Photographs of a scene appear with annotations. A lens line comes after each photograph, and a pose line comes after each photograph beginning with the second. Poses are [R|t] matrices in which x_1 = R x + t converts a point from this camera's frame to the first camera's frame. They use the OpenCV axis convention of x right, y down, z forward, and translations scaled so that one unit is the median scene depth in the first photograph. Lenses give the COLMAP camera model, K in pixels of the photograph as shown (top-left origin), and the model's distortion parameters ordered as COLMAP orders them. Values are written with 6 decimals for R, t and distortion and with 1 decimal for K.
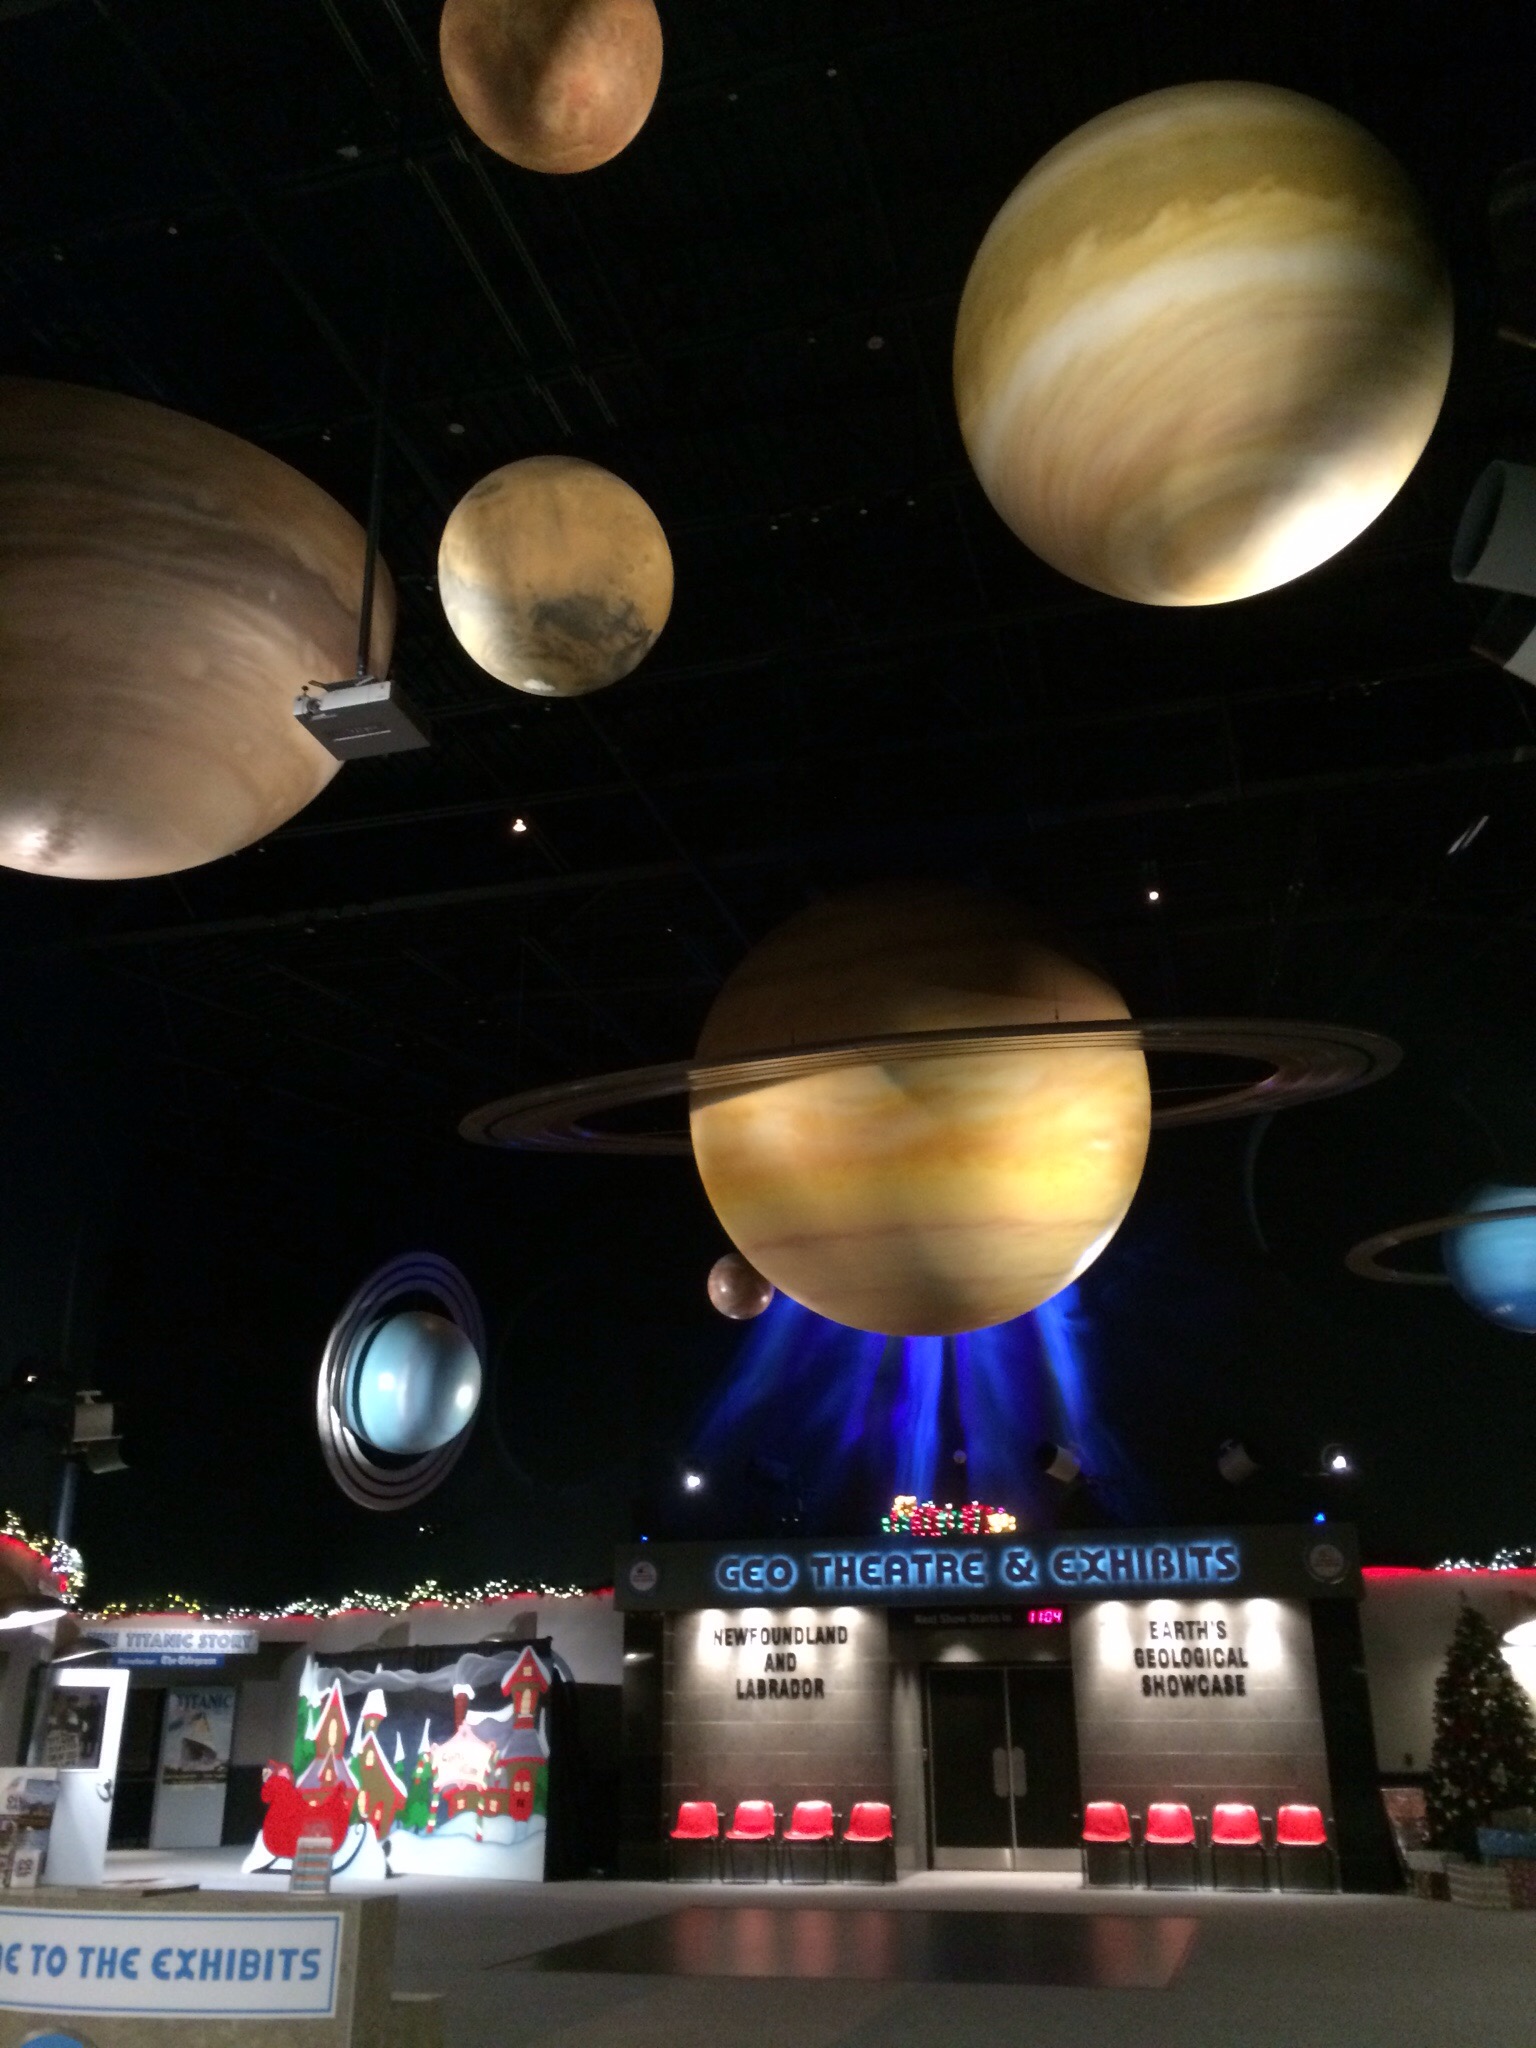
lens RADIAL K [[1741.4, 0, 766.9], [0, 1741.4, 1024.5], [0, 0, 1]] dist [0.054461, -0.061701]
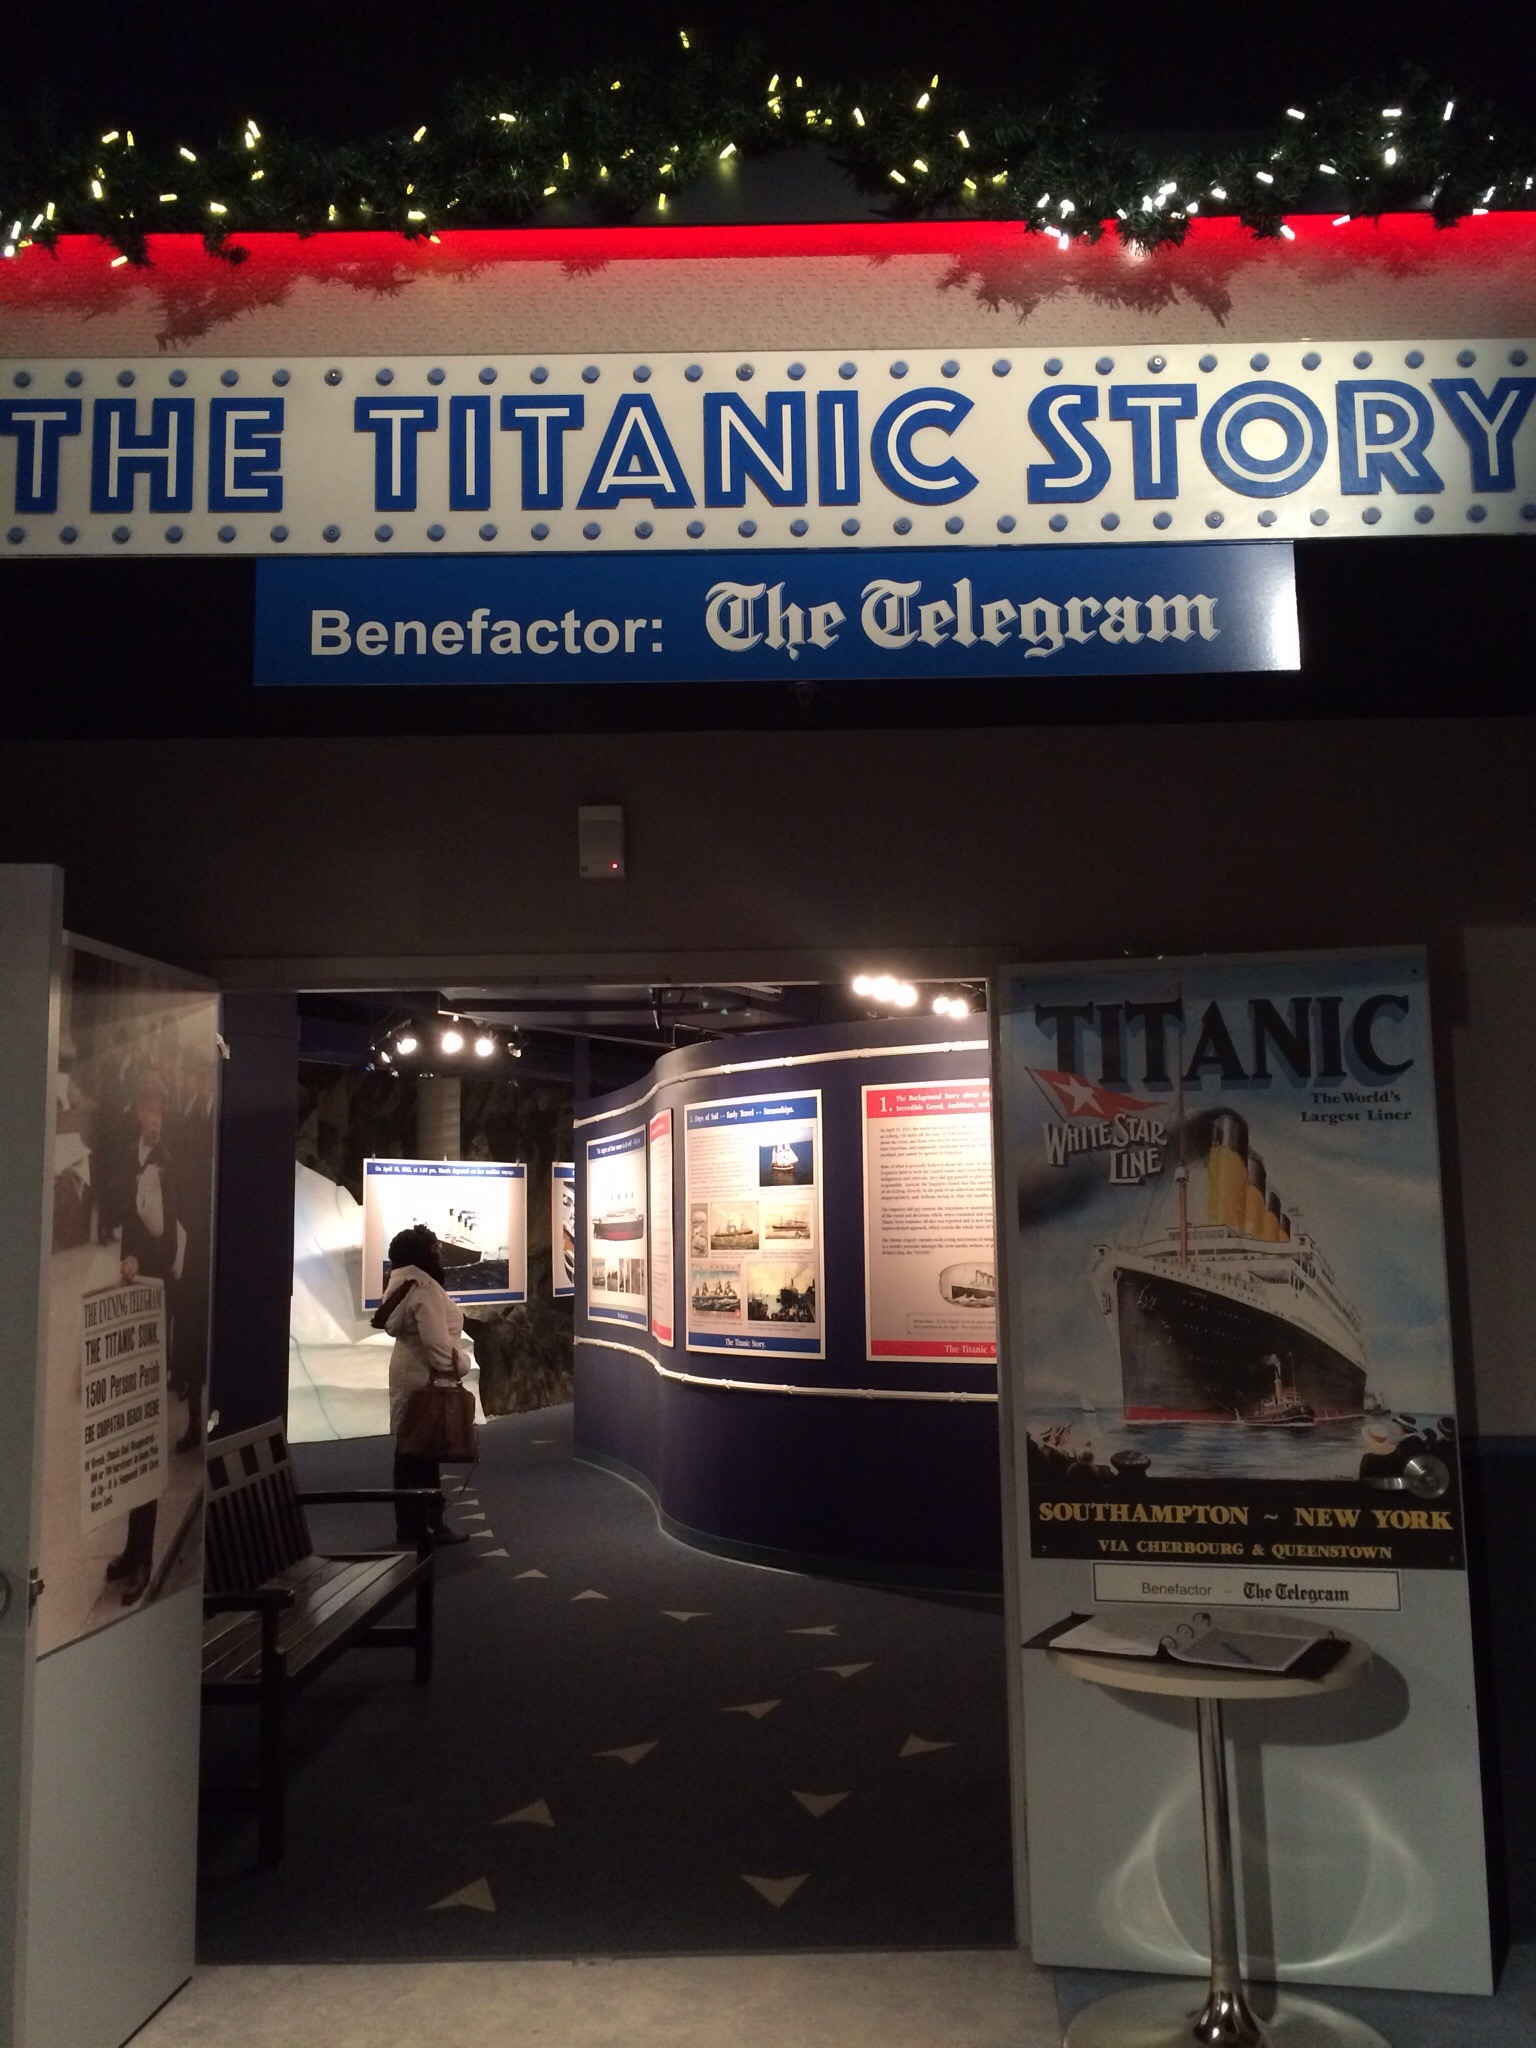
lens RADIAL K [[1741.4, 0, 766.4], [0, 1741.4, 1024.6], [0, 0, 1]] dist [0.054461, -0.061701]
pose [[0.820520, -0.074104, -0.566795, -0.276253], [0.219117, 0.956594, 0.192137, 0.357596], [0.527954, -0.281846, 0.801141, 0.889283]]
